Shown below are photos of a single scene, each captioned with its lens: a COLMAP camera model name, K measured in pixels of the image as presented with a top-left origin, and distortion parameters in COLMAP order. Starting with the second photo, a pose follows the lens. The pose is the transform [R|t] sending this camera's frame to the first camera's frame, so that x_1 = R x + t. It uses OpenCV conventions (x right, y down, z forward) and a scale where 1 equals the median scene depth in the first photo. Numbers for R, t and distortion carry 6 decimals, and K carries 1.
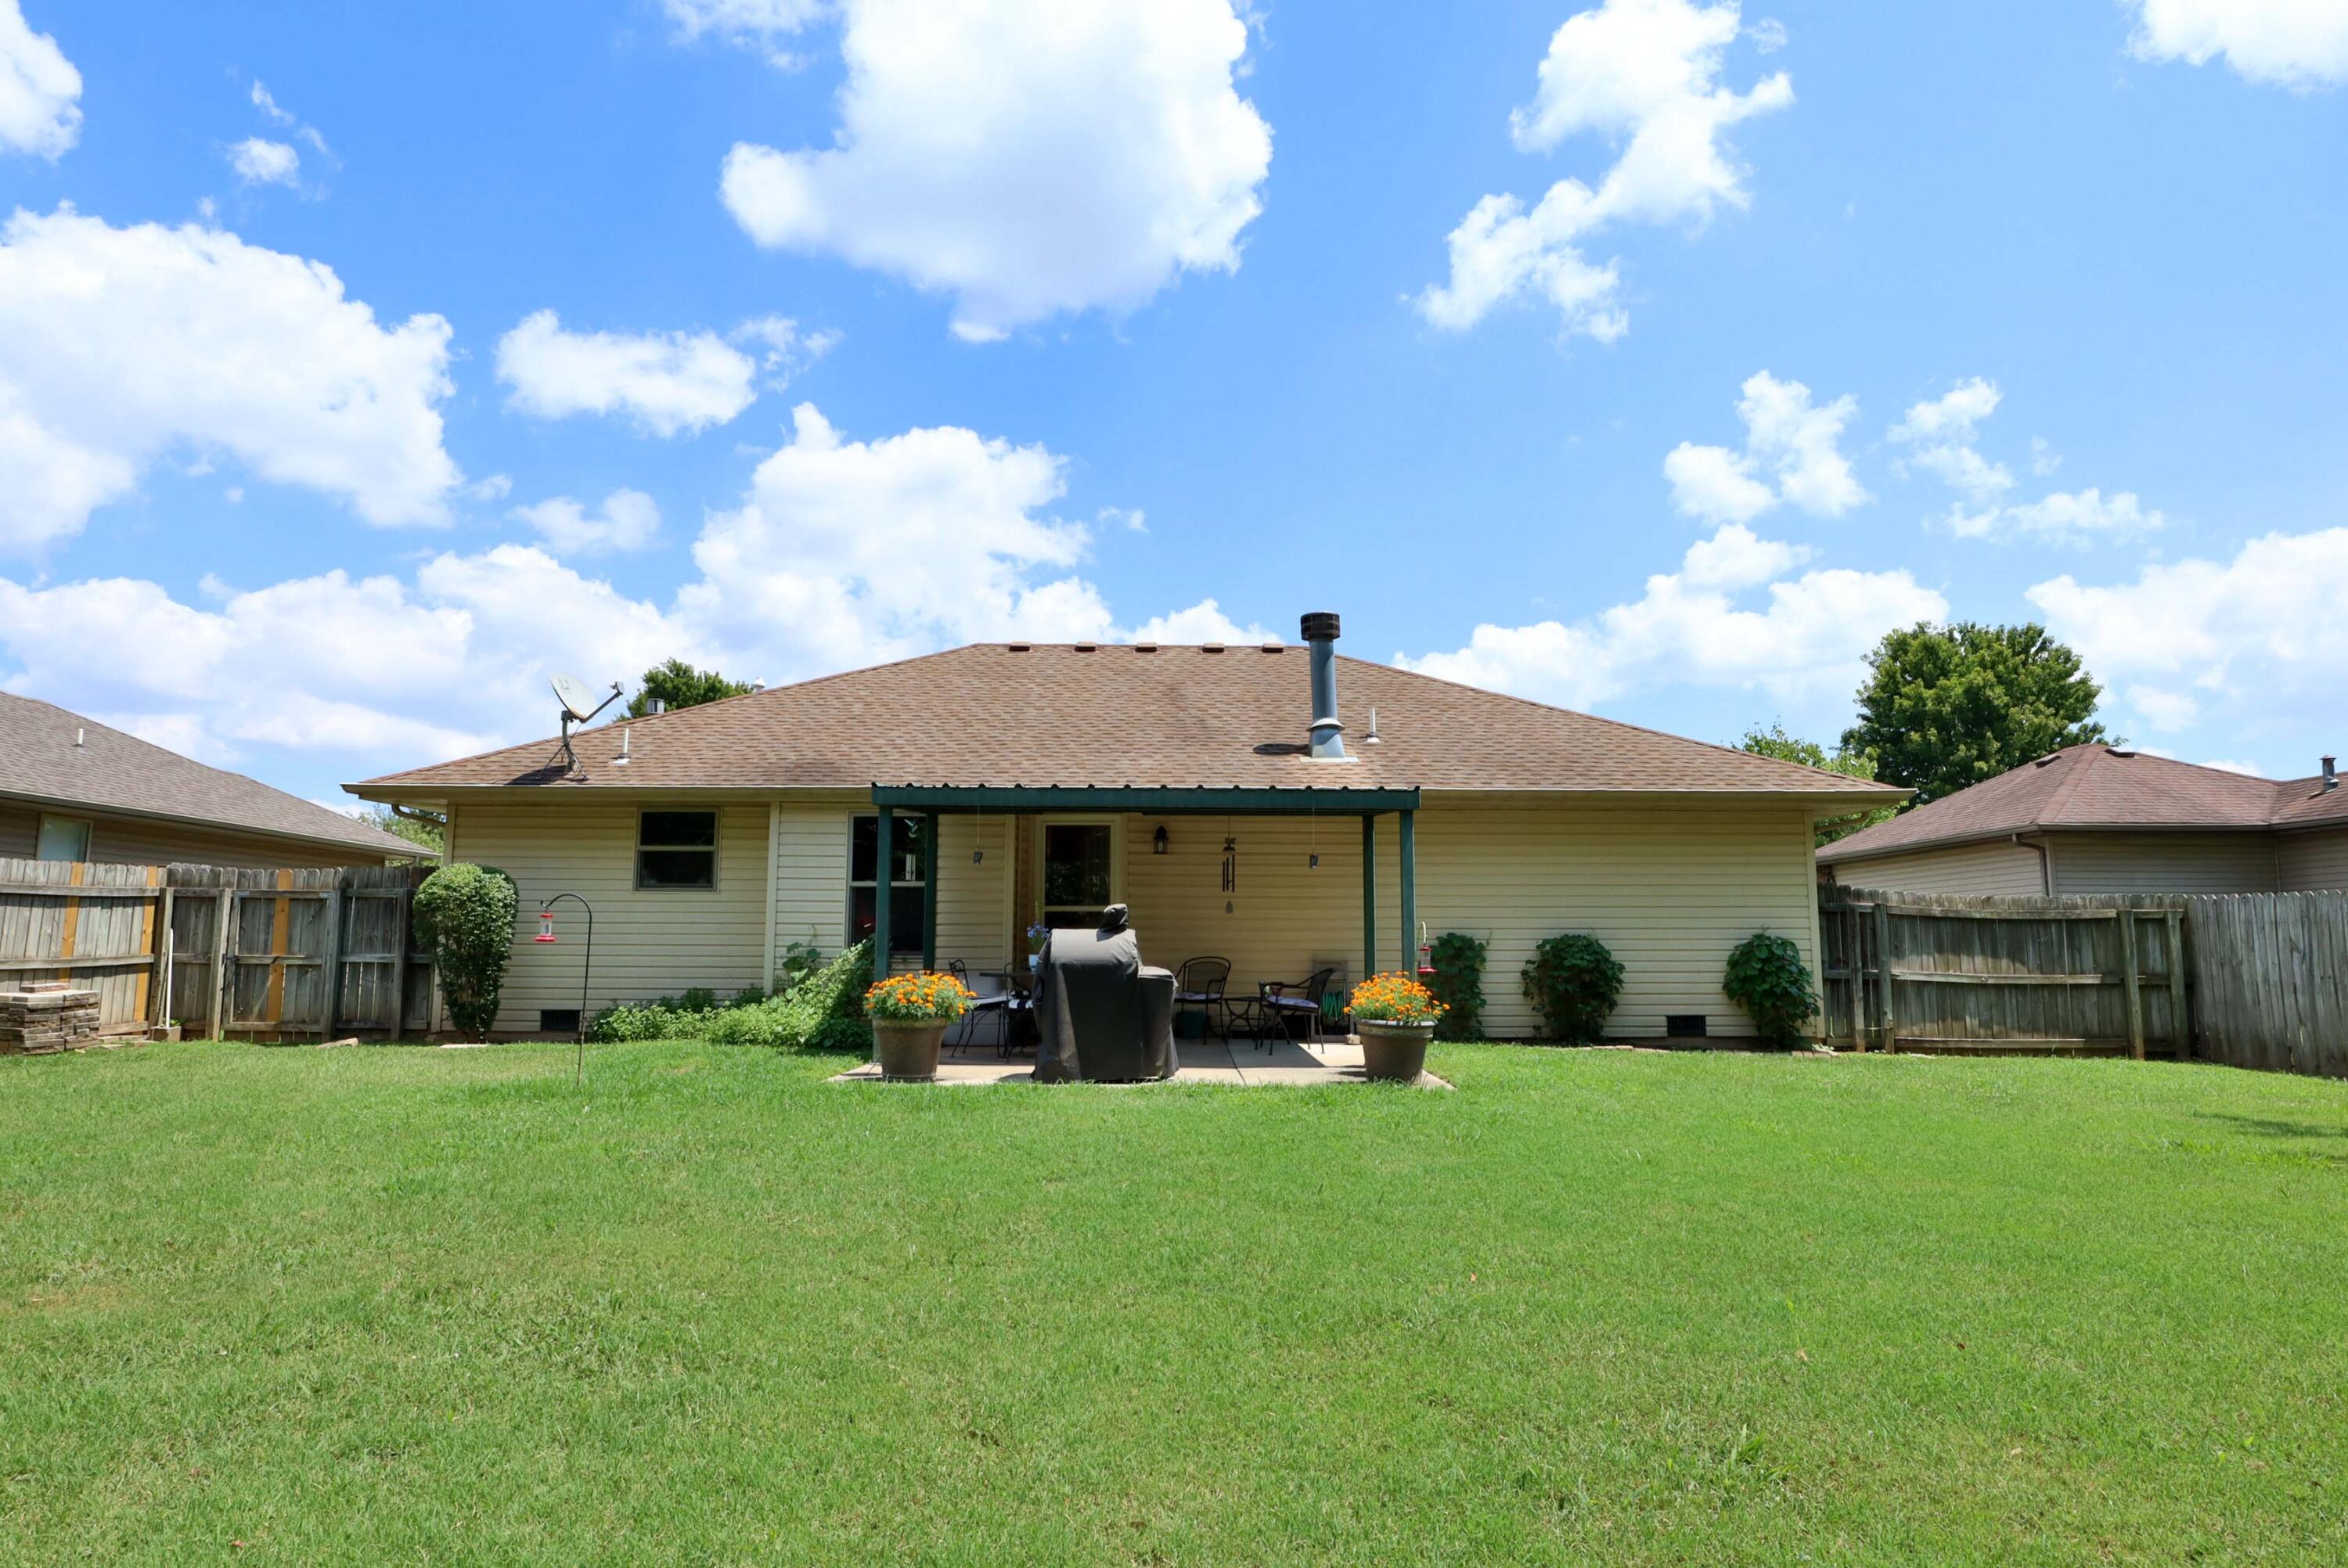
lens RADIAL K [[1377.2, 0, 1174.0], [0, 1377.2, 784.0], [0, 0, 1]] dist [-0.044580, 0.027982]
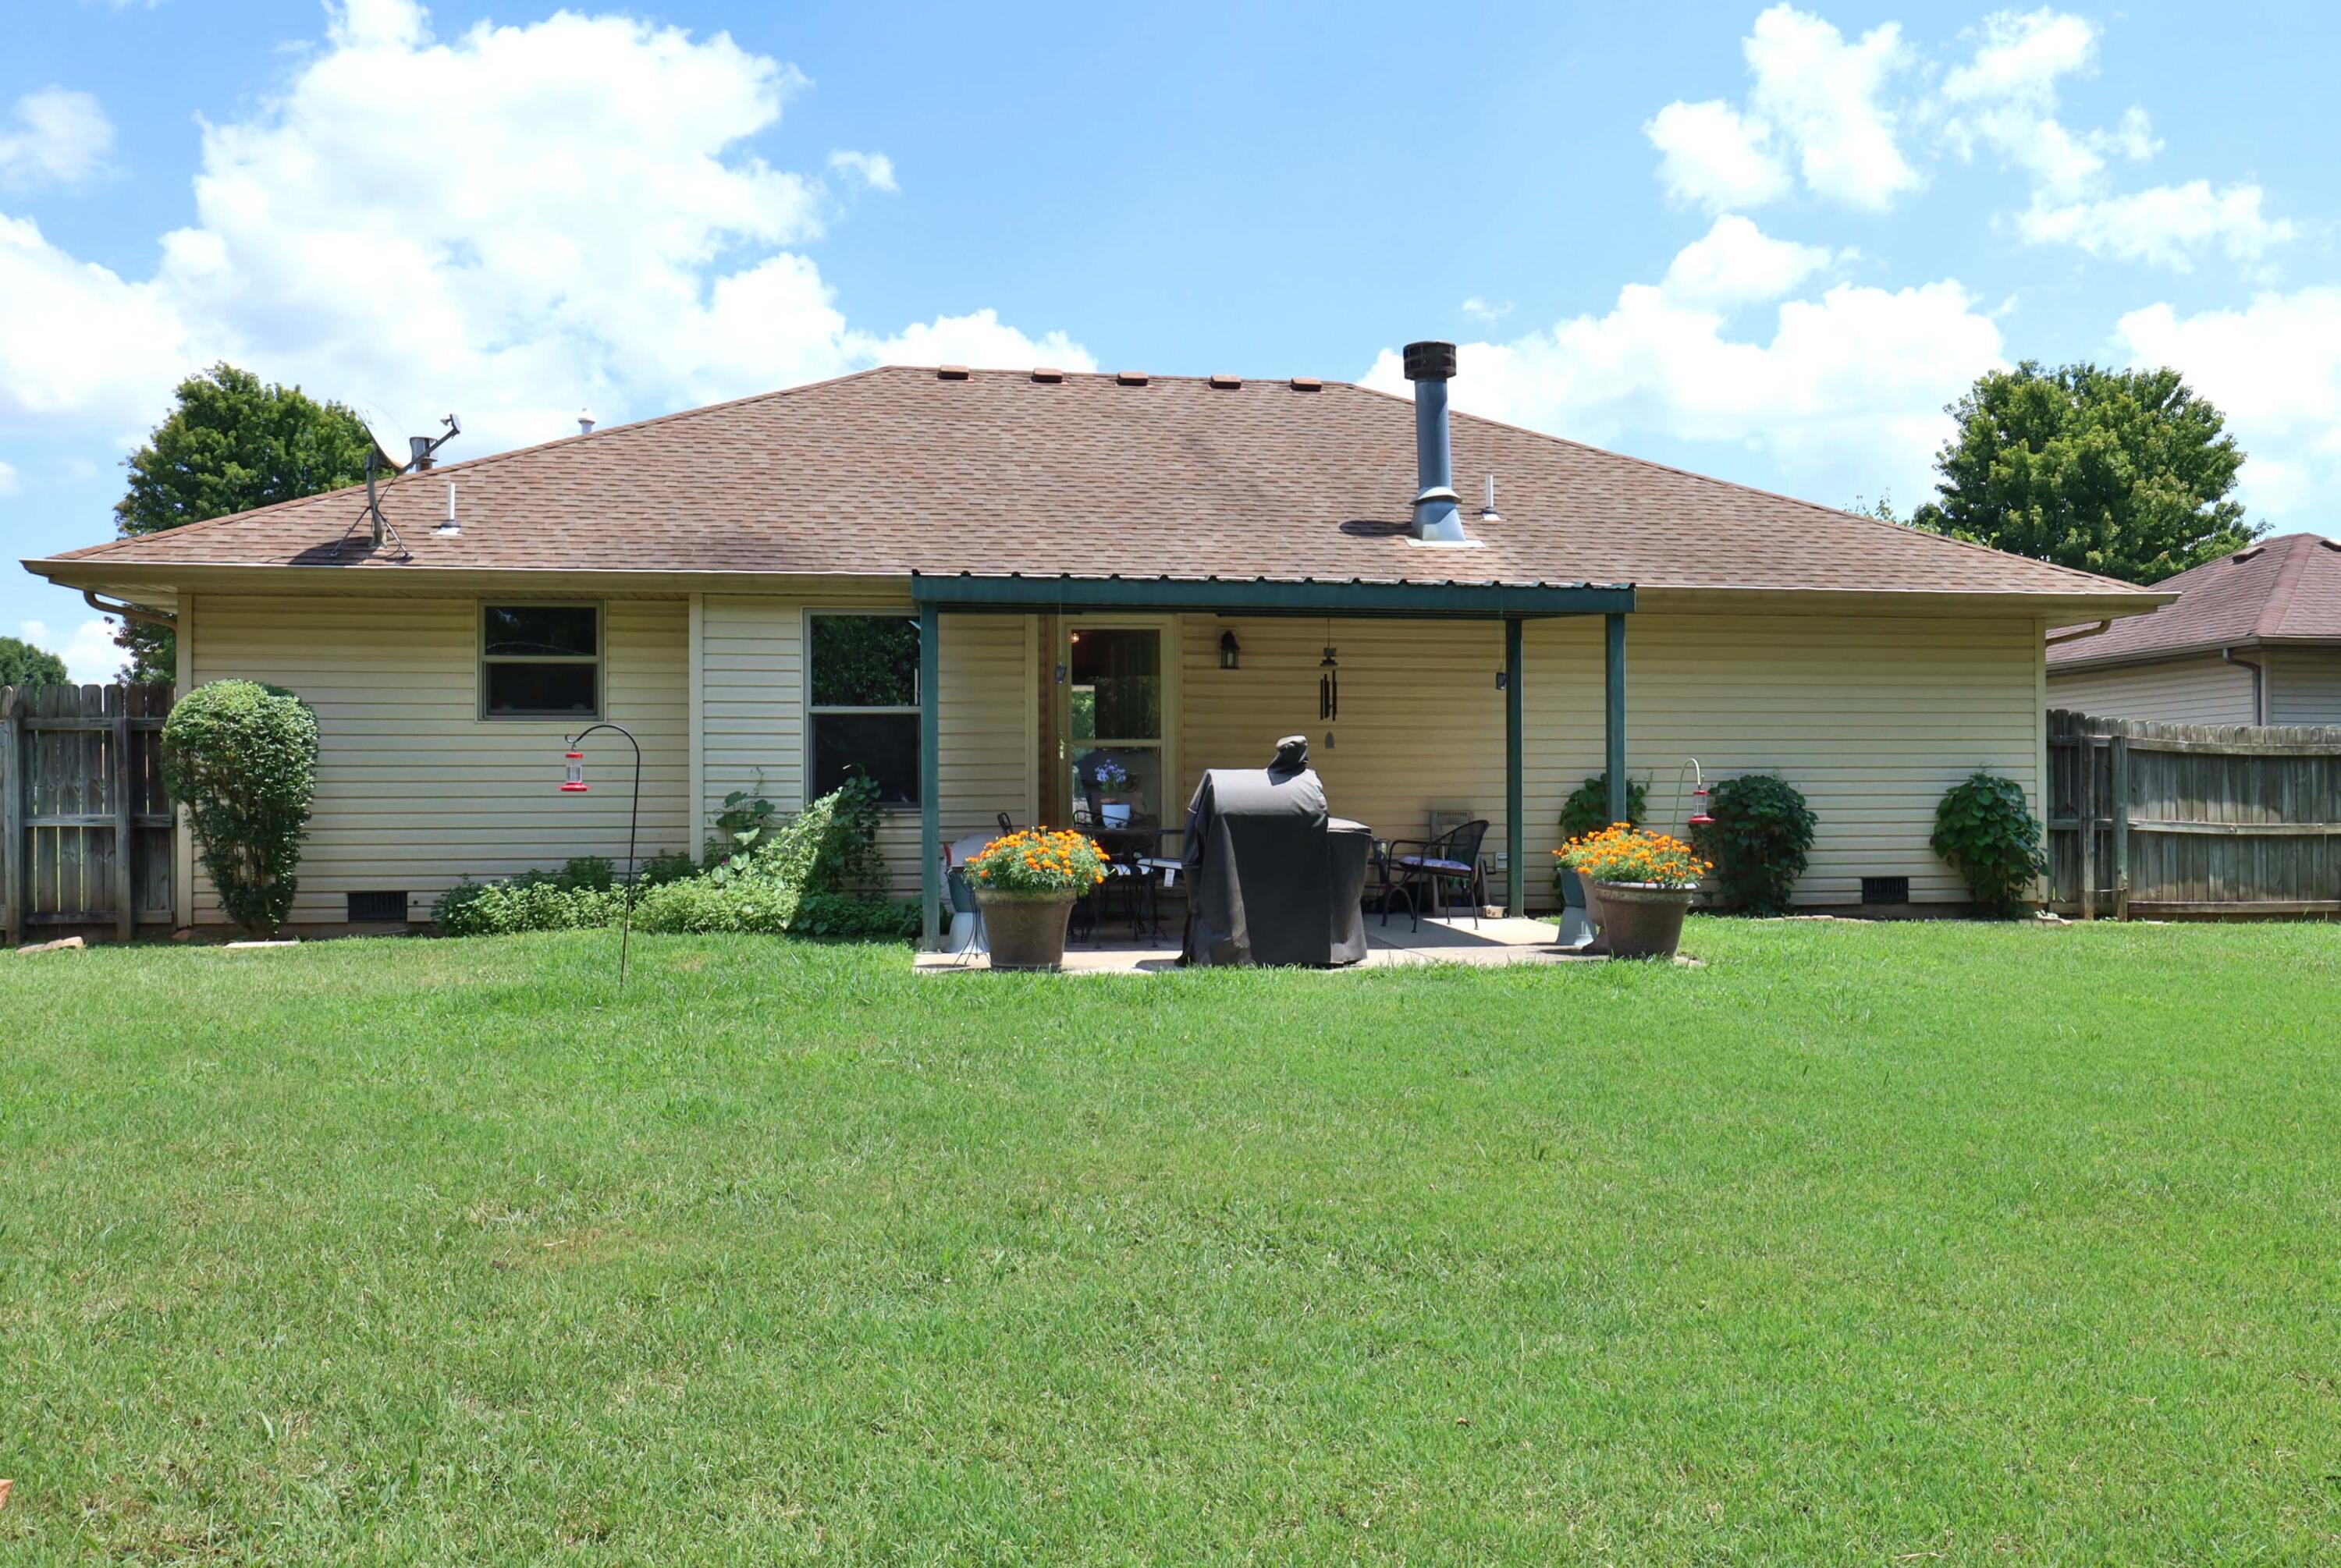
lens RADIAL K [[1952.6, 0, 1240.6], [0, 1952.6, 814.0], [0, 0, 1]] dist [-0.007219, 0.005428]
pose [[0.986929, -0.008104, 0.160950, -0.173991], [-0.012250, 0.992072, 0.125070, -0.003347], [-0.160688, -0.125407, 0.979006, -0.039155]]
